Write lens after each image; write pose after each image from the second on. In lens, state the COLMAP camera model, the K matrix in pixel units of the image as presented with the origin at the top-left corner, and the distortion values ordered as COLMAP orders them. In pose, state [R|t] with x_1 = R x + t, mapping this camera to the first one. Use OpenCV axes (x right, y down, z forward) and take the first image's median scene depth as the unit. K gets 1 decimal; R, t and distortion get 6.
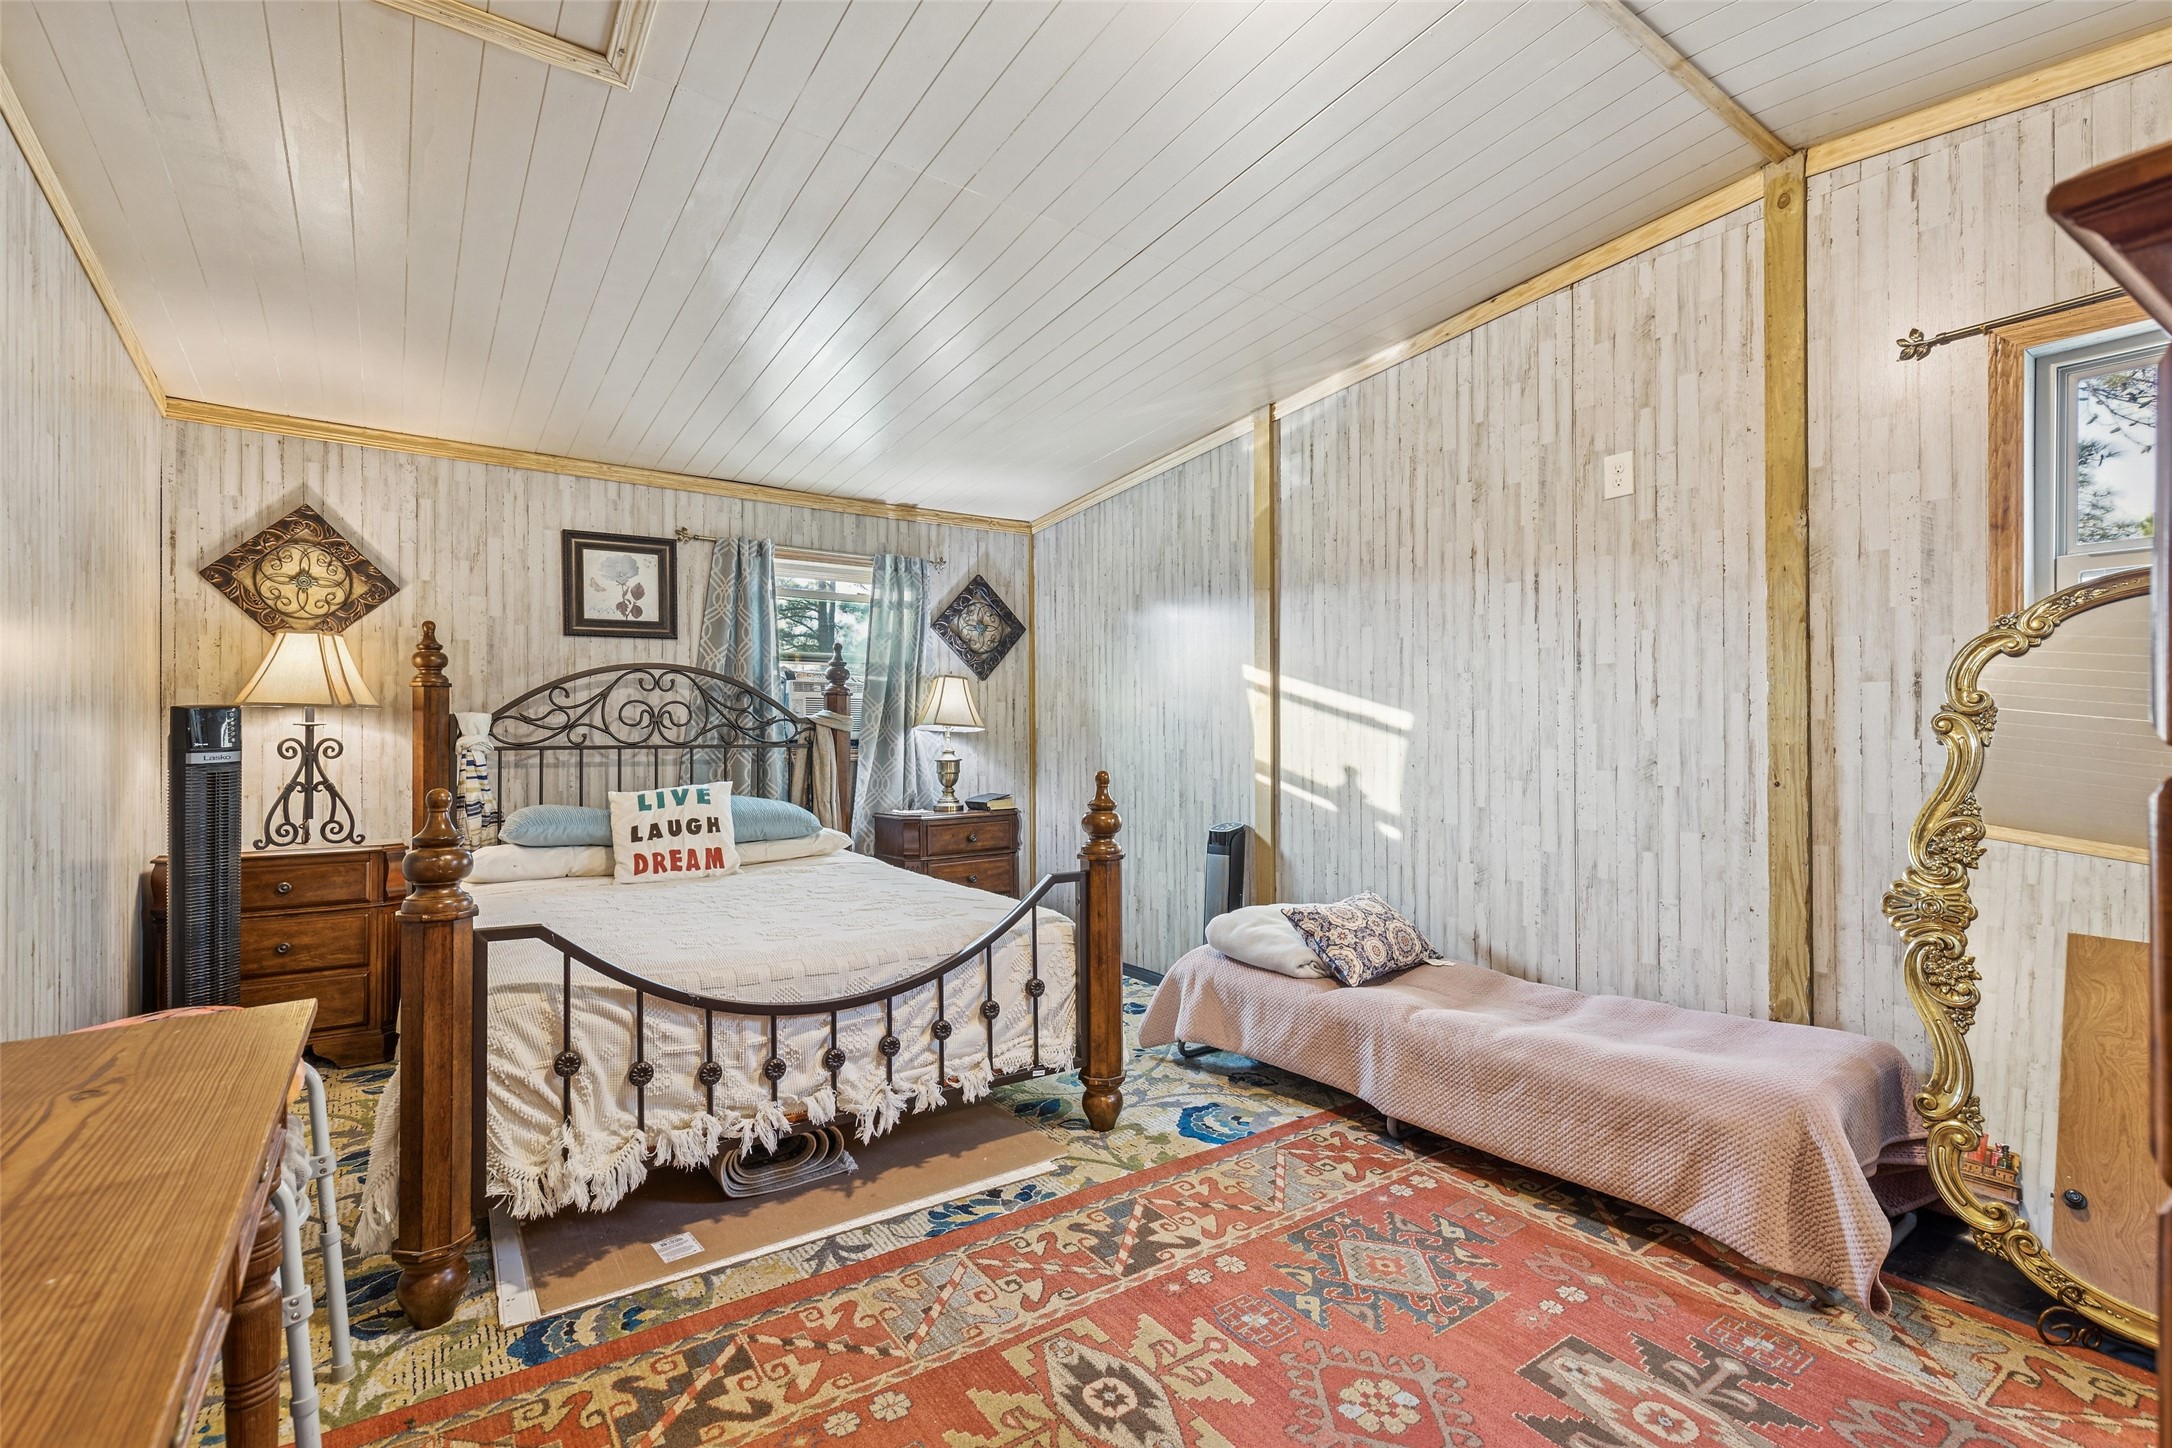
lens RADIAL K [[957.9, 0, 1090.1], [0, 957.9, 734.1], [0, 0, 1]] dist [-0.000736, -0.000166]
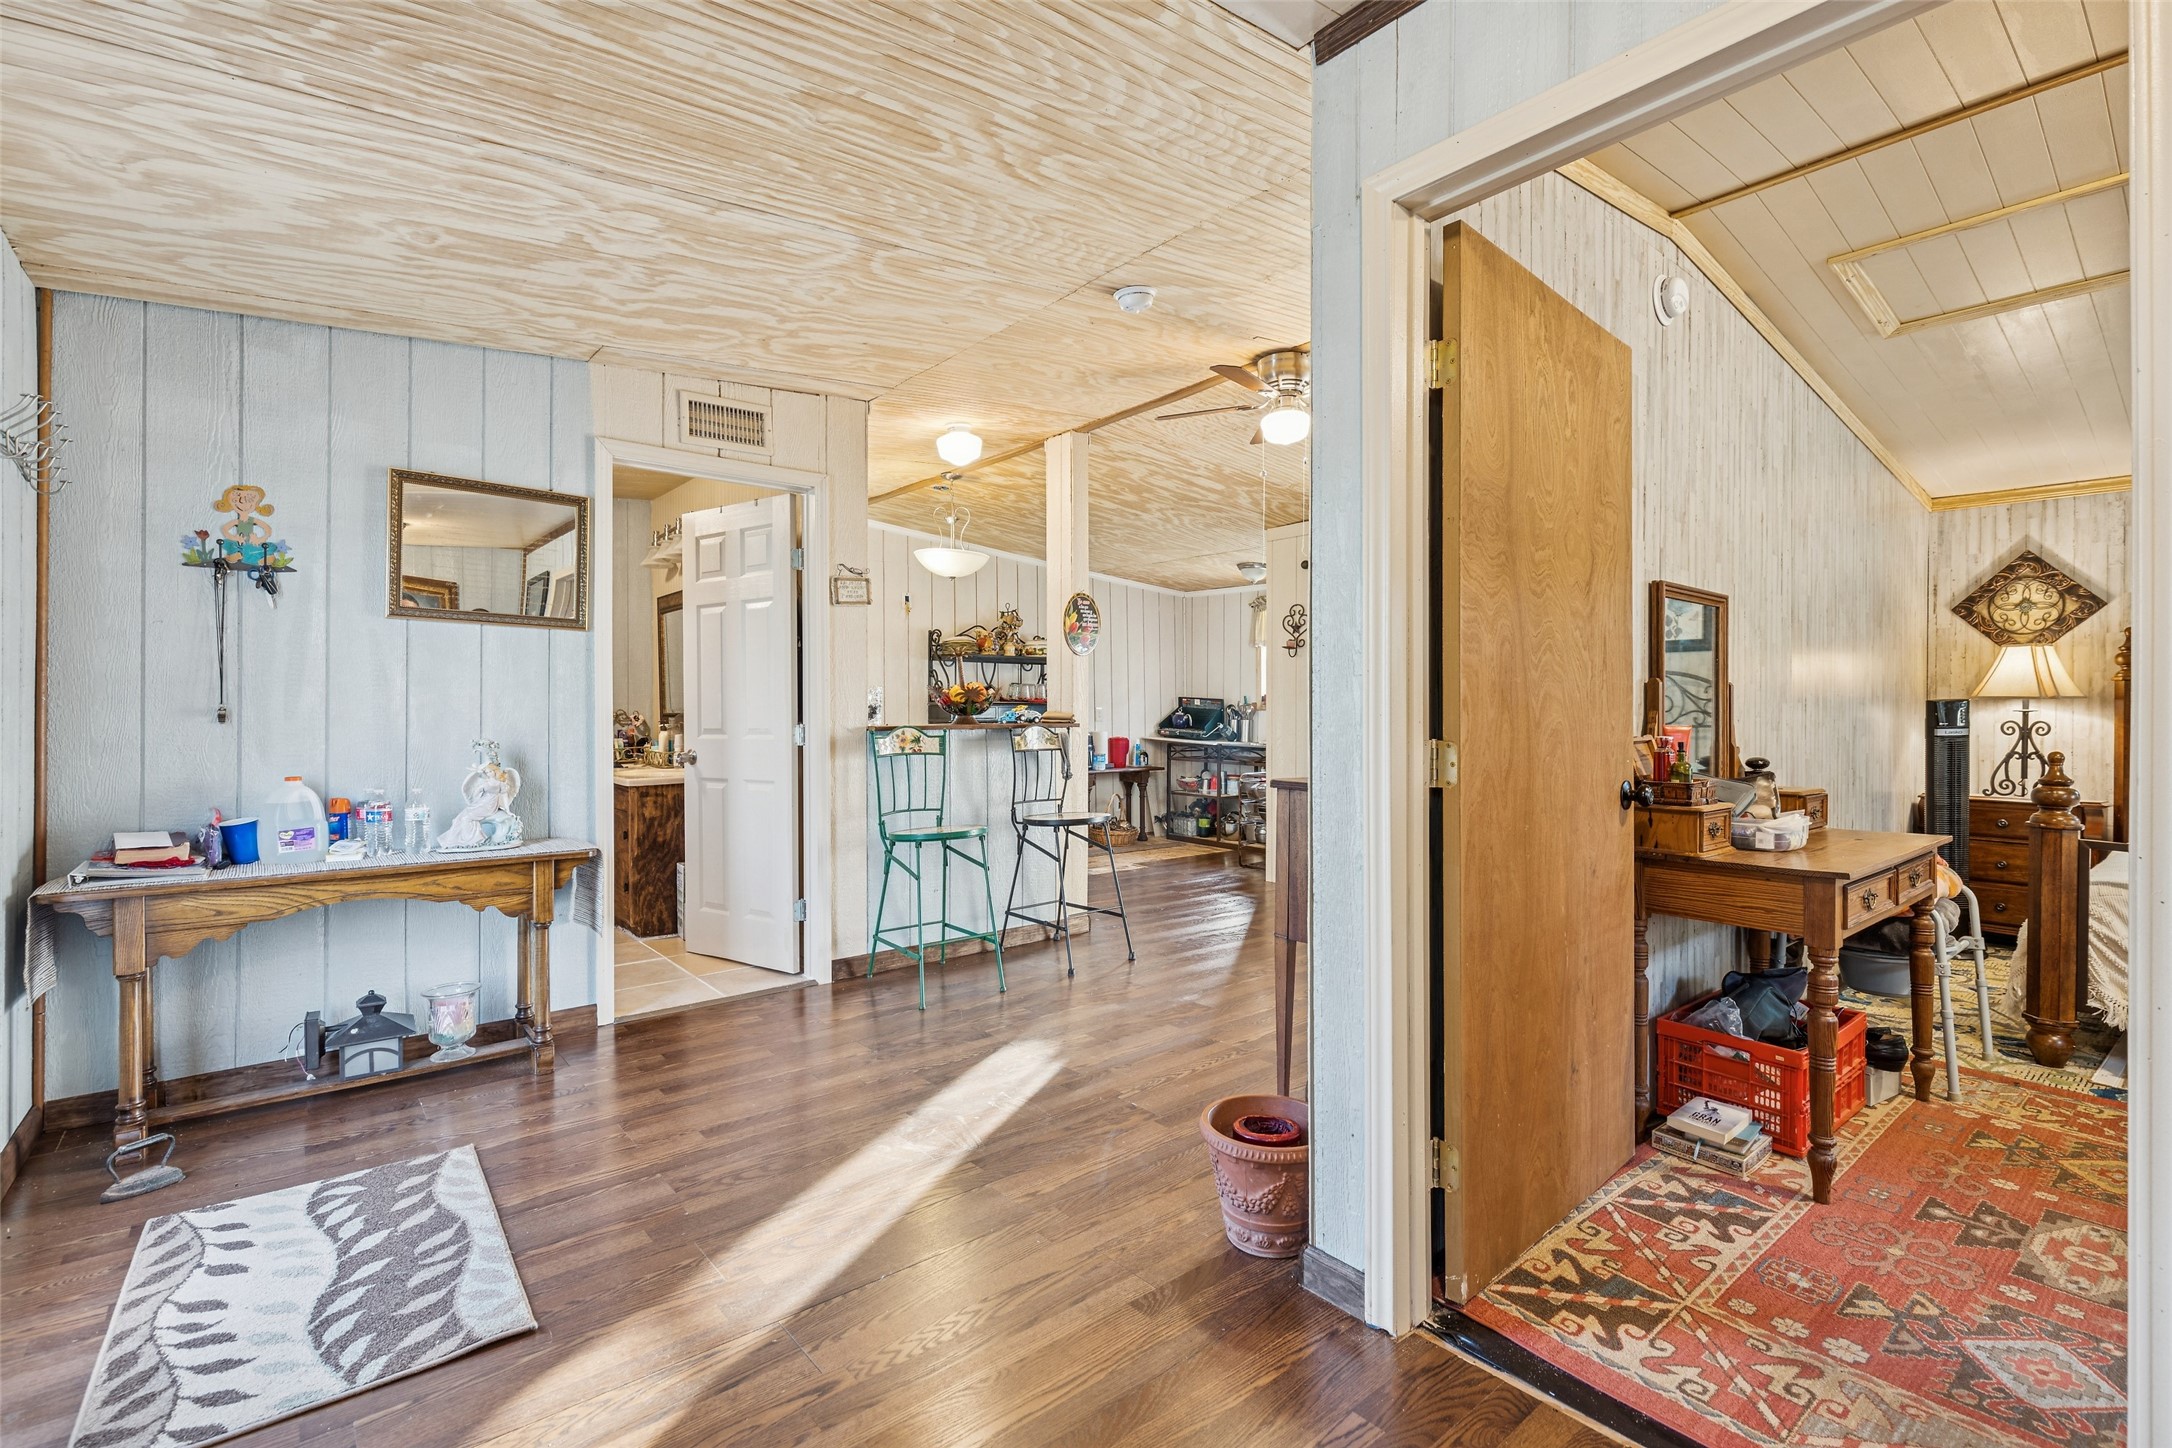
lens RADIAL K [[973.5, 0, 1086.8], [0, 973.5, 708.0], [0, 0, 1]] dist [0.000299, -0.000156]
pose [[0.059139, -0.000064, -0.998250, 0.517478], [-0.006472, 0.999979, -0.000447, -0.004799], [0.998229, 0.006487, 0.059137, -0.447558]]
